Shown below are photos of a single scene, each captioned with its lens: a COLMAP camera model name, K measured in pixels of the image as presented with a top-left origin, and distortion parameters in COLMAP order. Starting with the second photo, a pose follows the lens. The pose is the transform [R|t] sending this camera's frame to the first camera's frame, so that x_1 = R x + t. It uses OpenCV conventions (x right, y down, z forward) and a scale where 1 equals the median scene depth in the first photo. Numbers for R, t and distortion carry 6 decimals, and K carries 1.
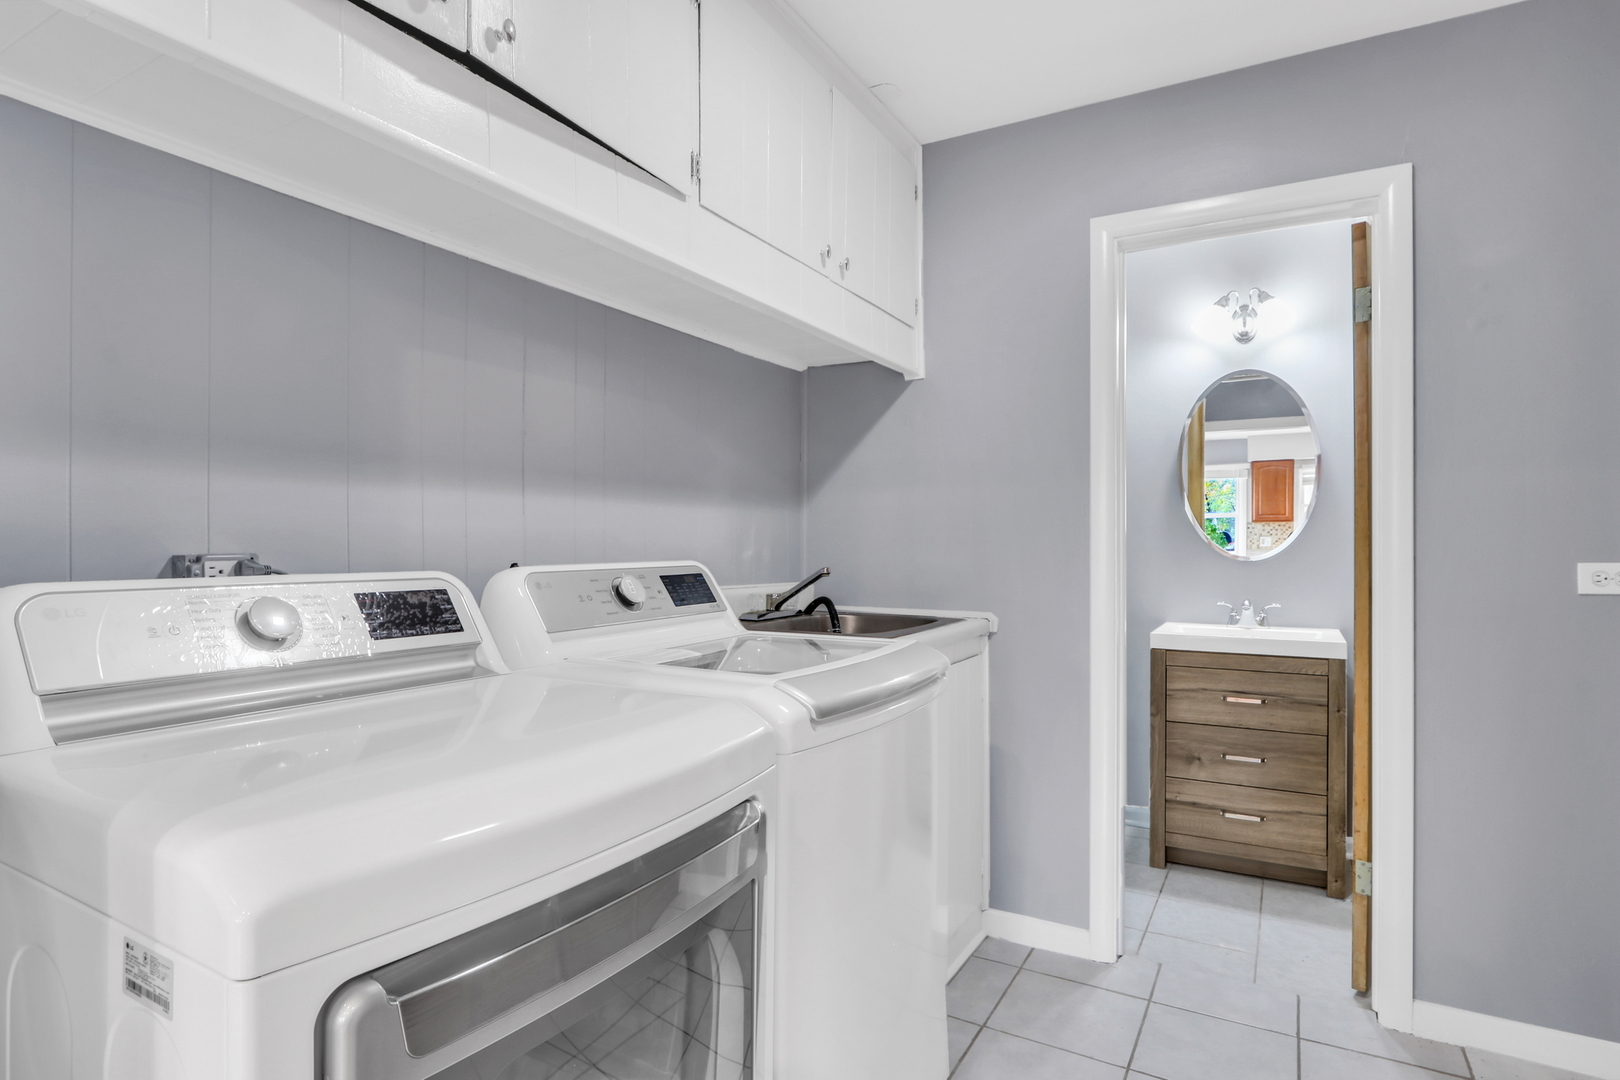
lens RADIAL K [[861.2, 0, 786.2], [0, 861.2, 547.5], [0, 0, 1]] dist [-0.004760, 0.000084]
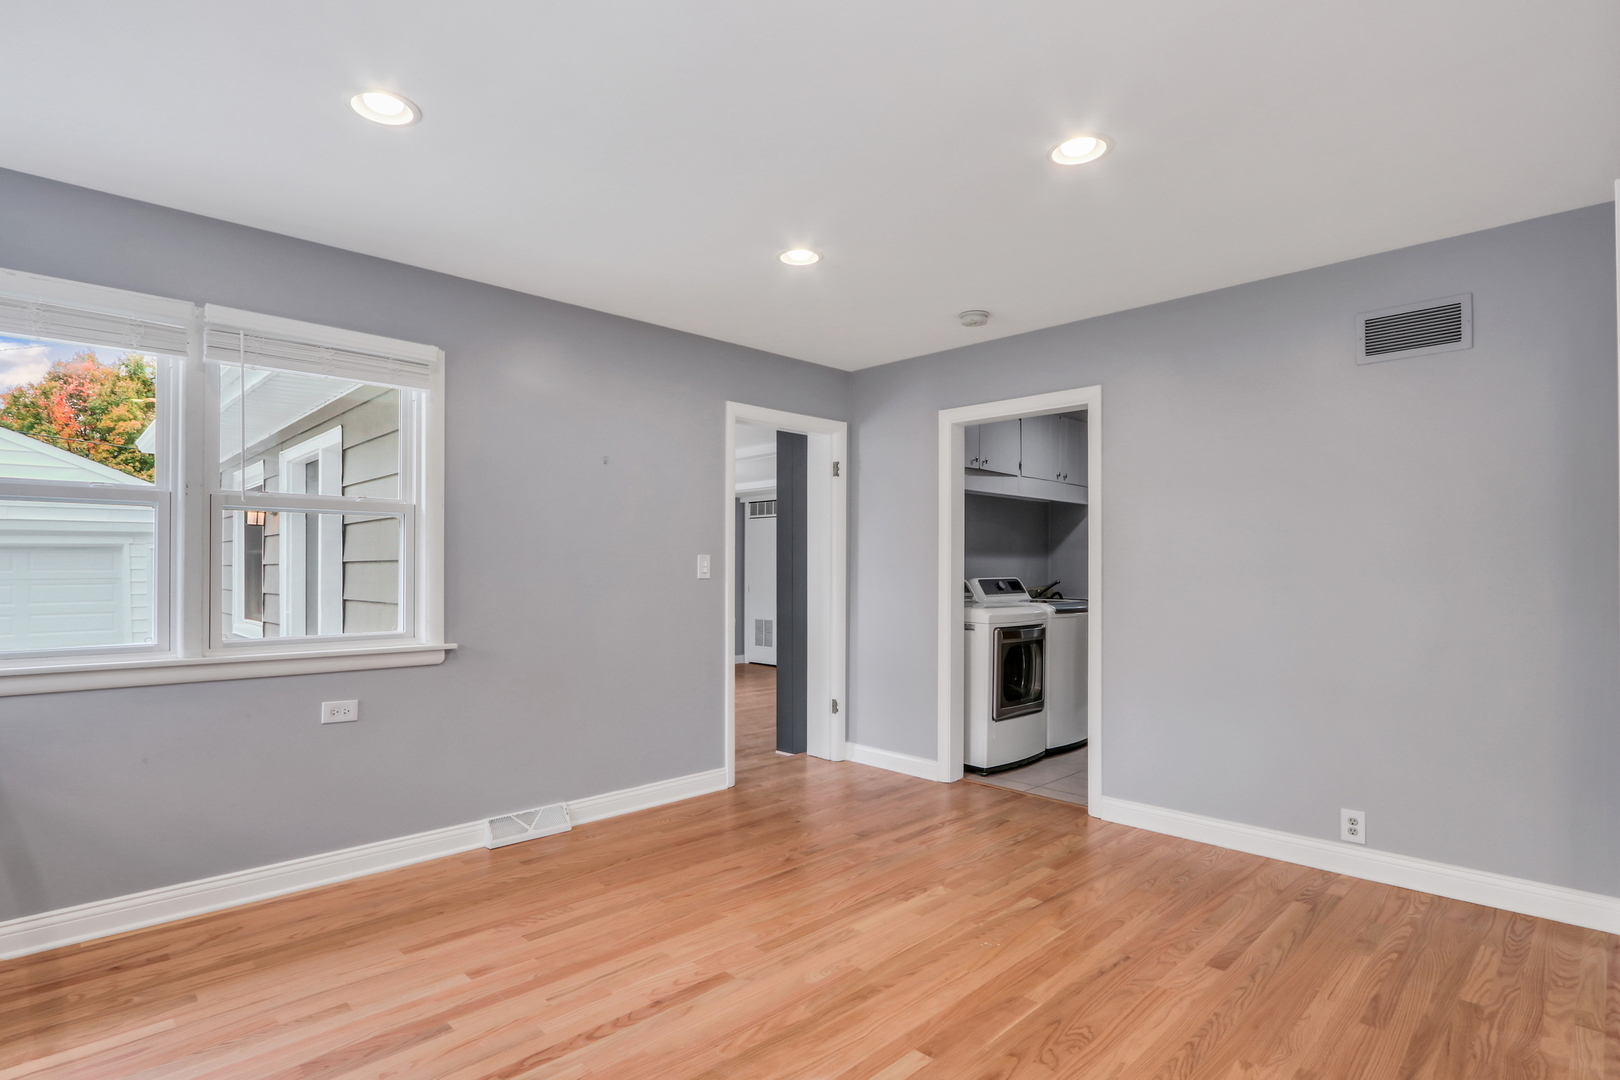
lens RADIAL K [[811.9, 0, 775.1], [0, 811.9, 565.6], [0, 0, 1]] dist [-0.001715, -0.000295]
pose [[0.959391, -0.001176, -0.282077, -0.122100], [0.000962, 0.999999, -0.000897, -0.026369], [0.282077, 0.000589, 0.959391, -2.327546]]
